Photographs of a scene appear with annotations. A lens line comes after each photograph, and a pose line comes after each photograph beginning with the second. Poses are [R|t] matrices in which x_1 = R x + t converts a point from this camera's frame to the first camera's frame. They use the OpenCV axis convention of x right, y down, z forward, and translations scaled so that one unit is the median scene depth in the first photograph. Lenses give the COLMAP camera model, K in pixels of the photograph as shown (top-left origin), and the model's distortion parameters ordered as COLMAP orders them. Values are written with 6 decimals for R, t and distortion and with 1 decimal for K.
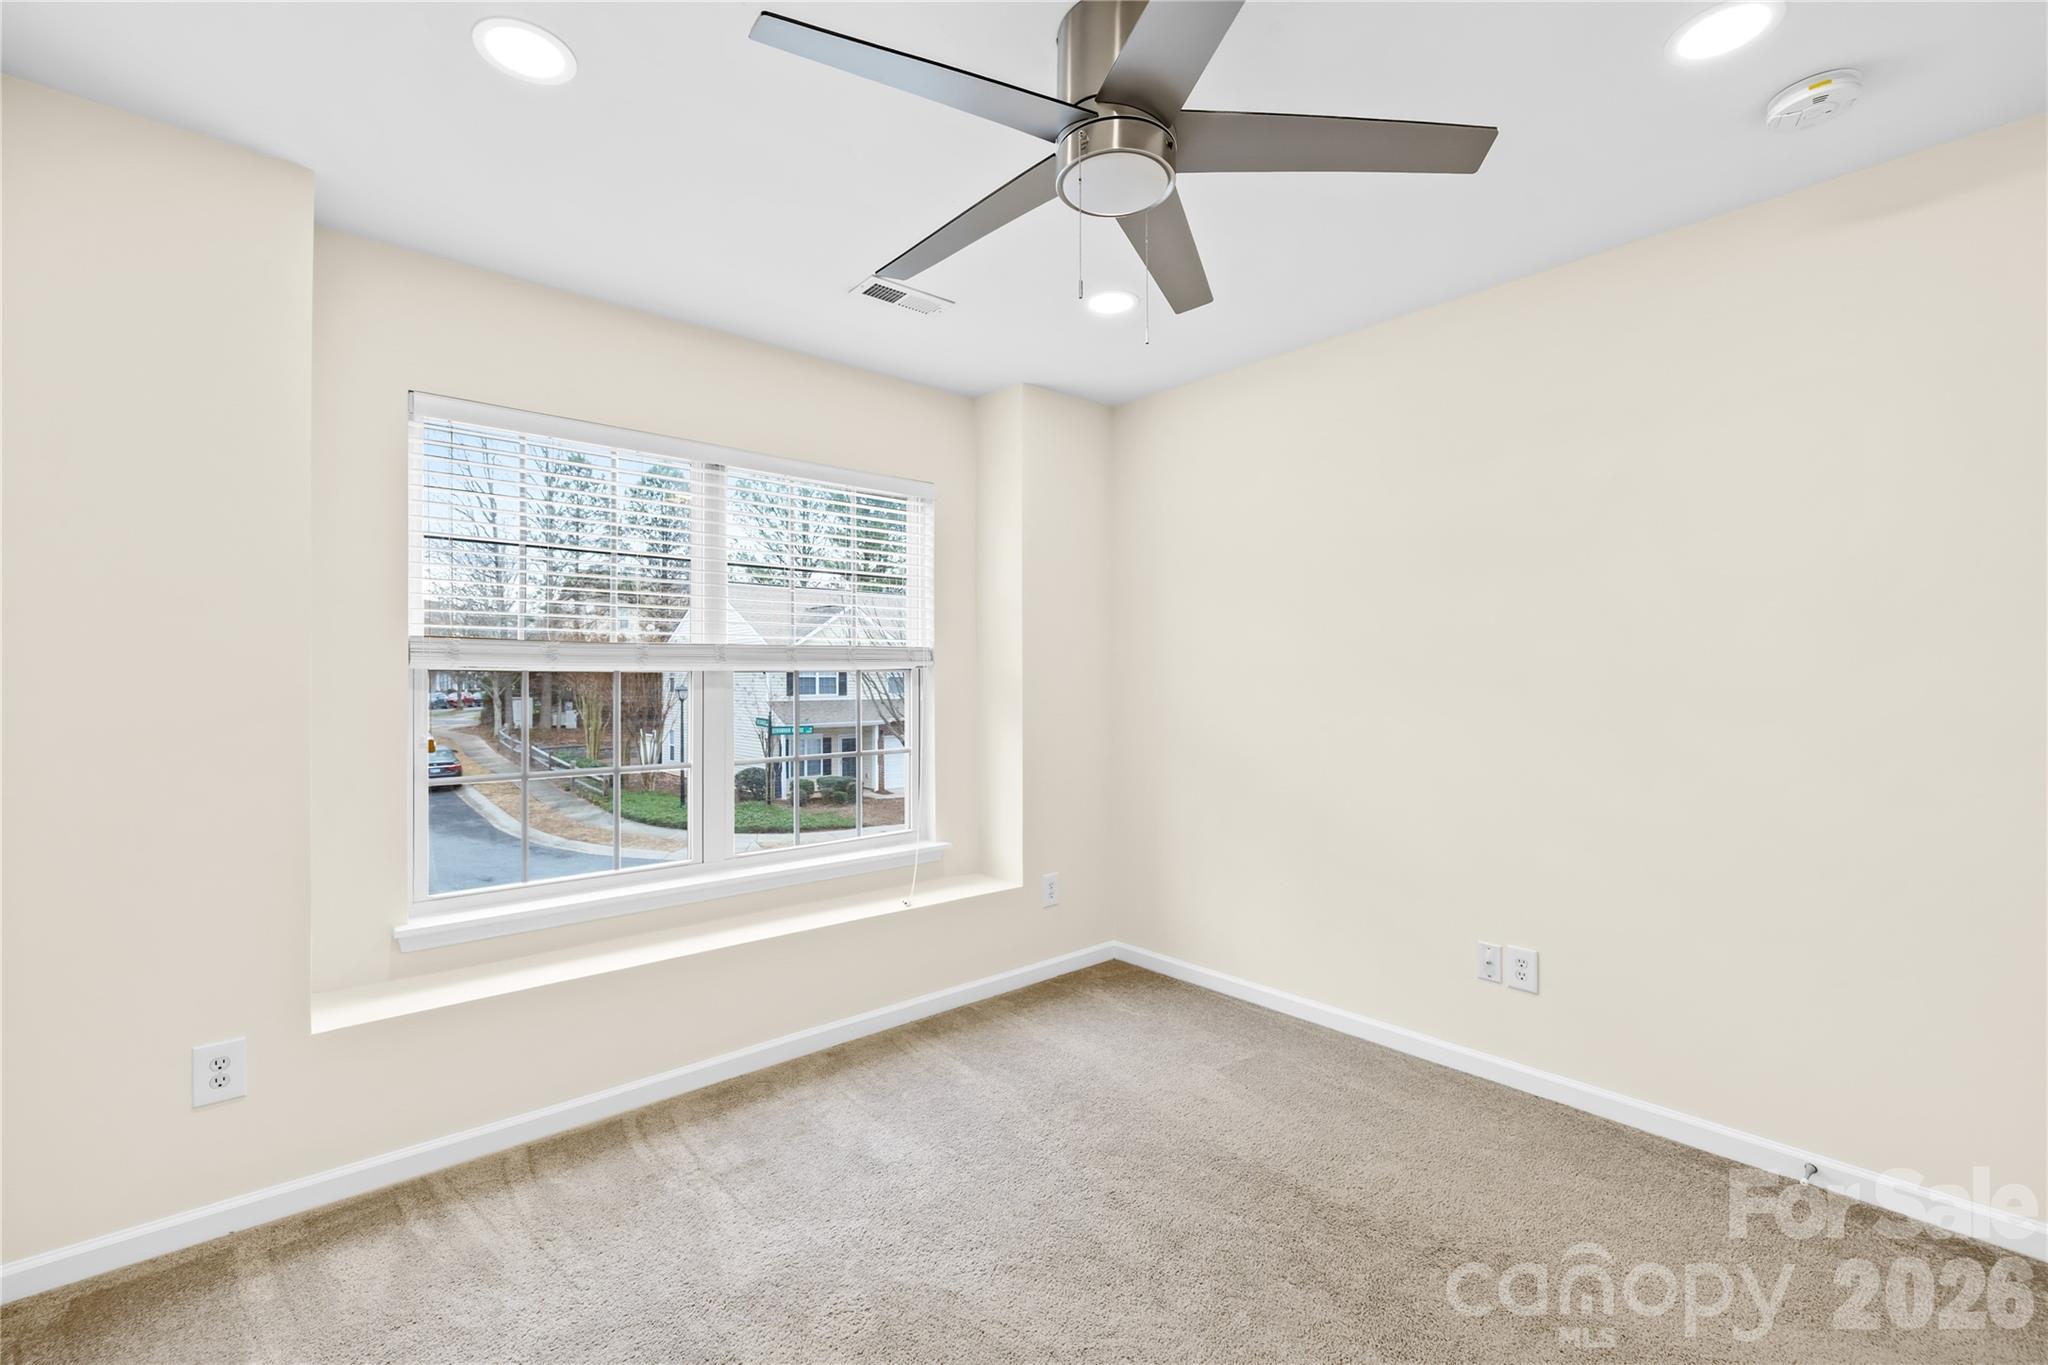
lens RADIAL K [[858.8, 0, 1017.7], [0, 858.8, 673.0], [0, 0, 1]] dist [0.000491, -0.000133]
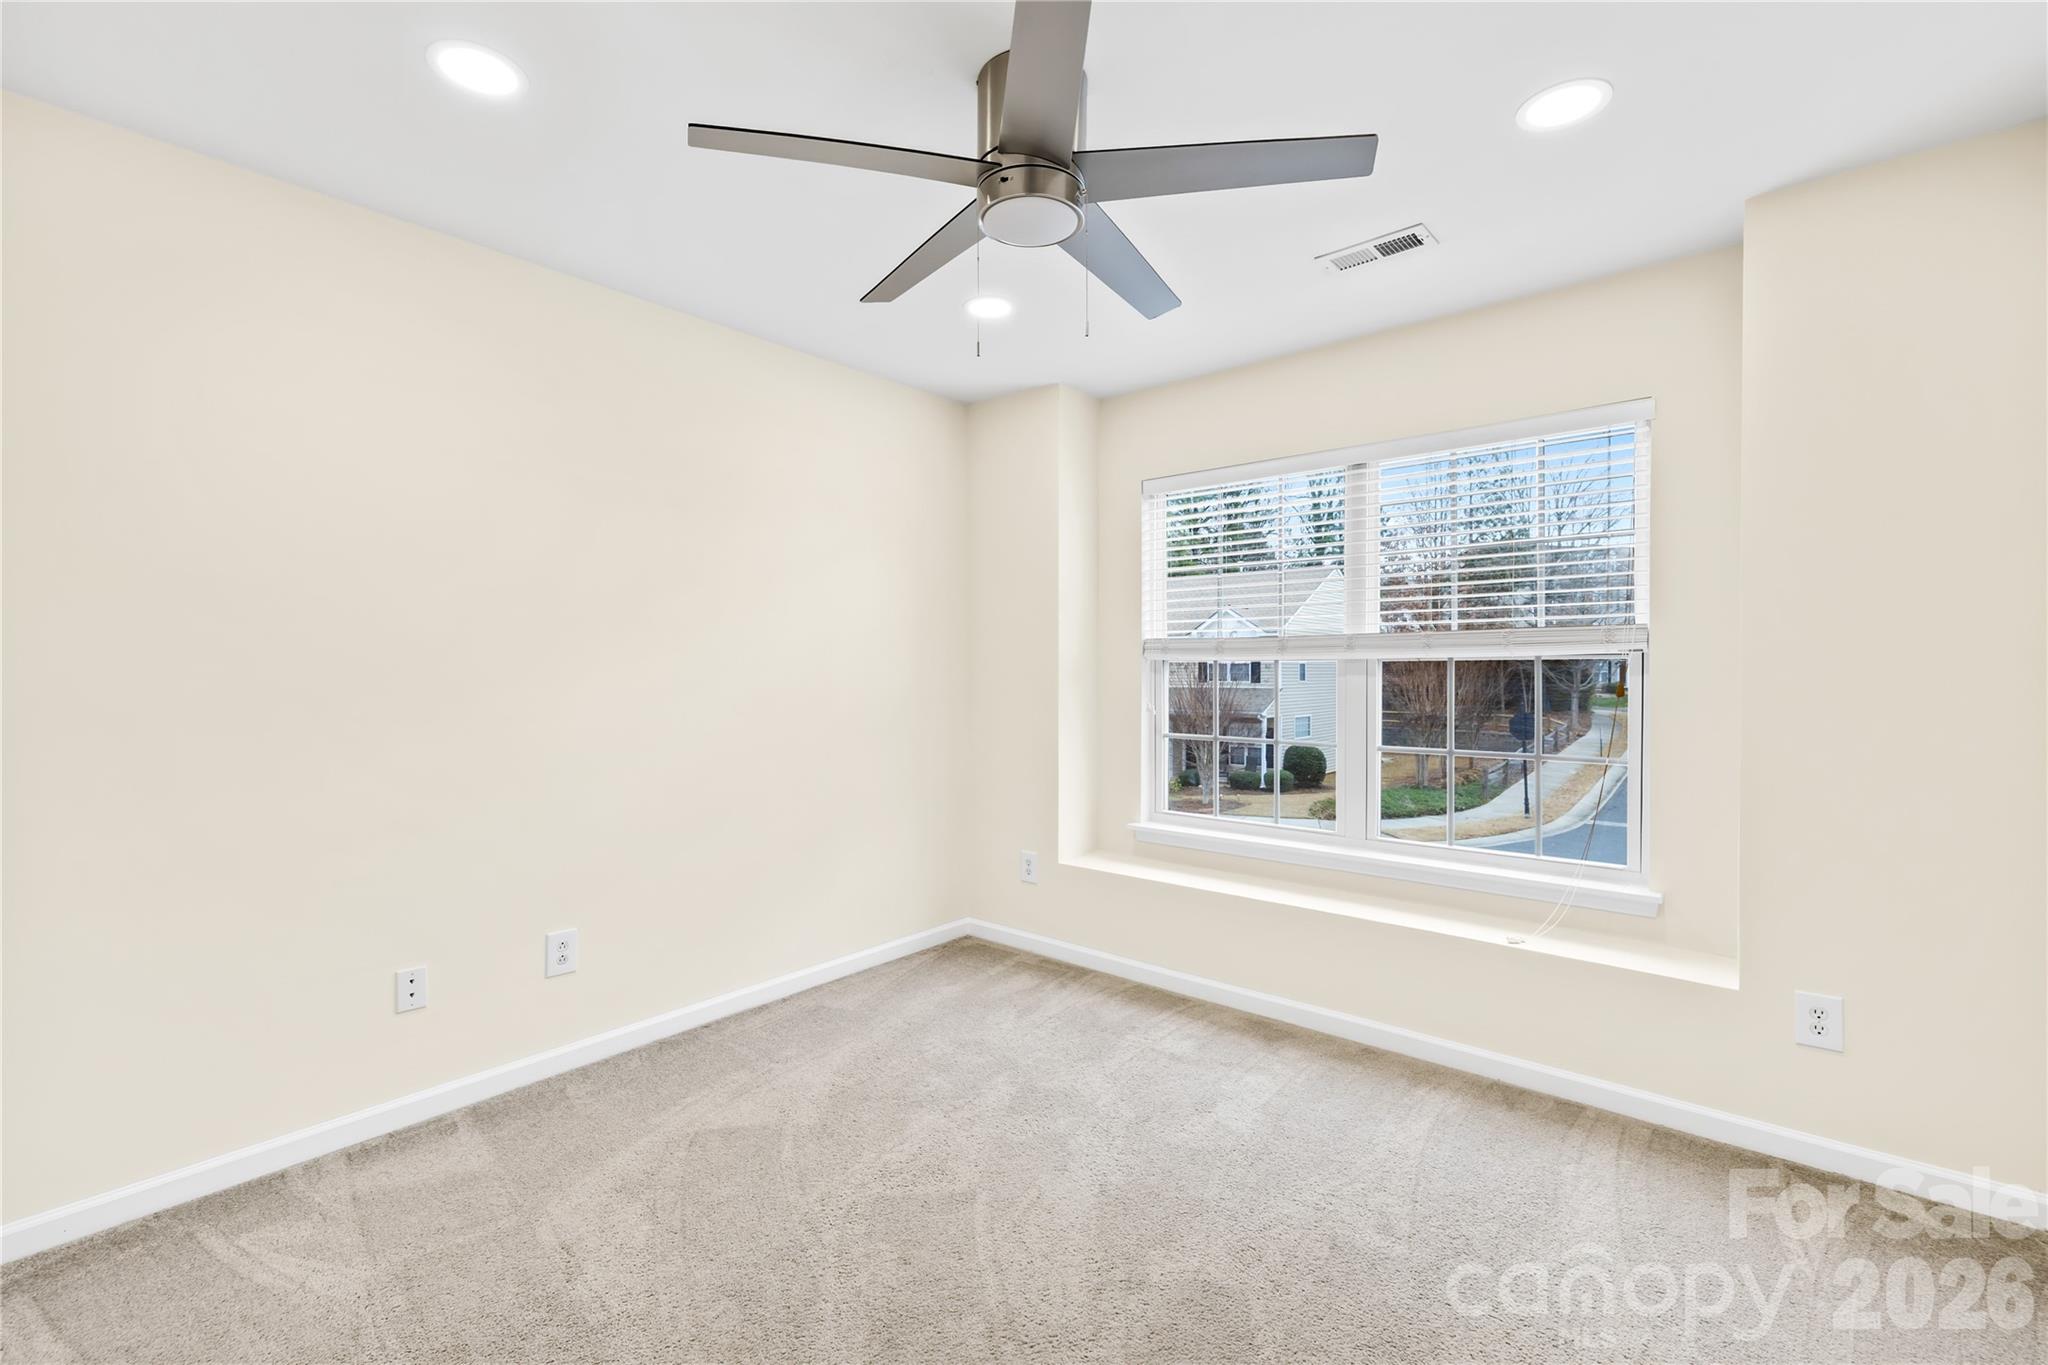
lens RADIAL K [[858.8, 0, 1017.7], [0, 858.8, 673.0], [0, 0, 1]] dist [0.000491, -0.000133]
pose [[0.168964, 0.009796, -0.985574, 0.805731], [0.004020, 0.999935, 0.010628, 0.000432], [0.985614, -0.005758, 0.168914, 0.524775]]
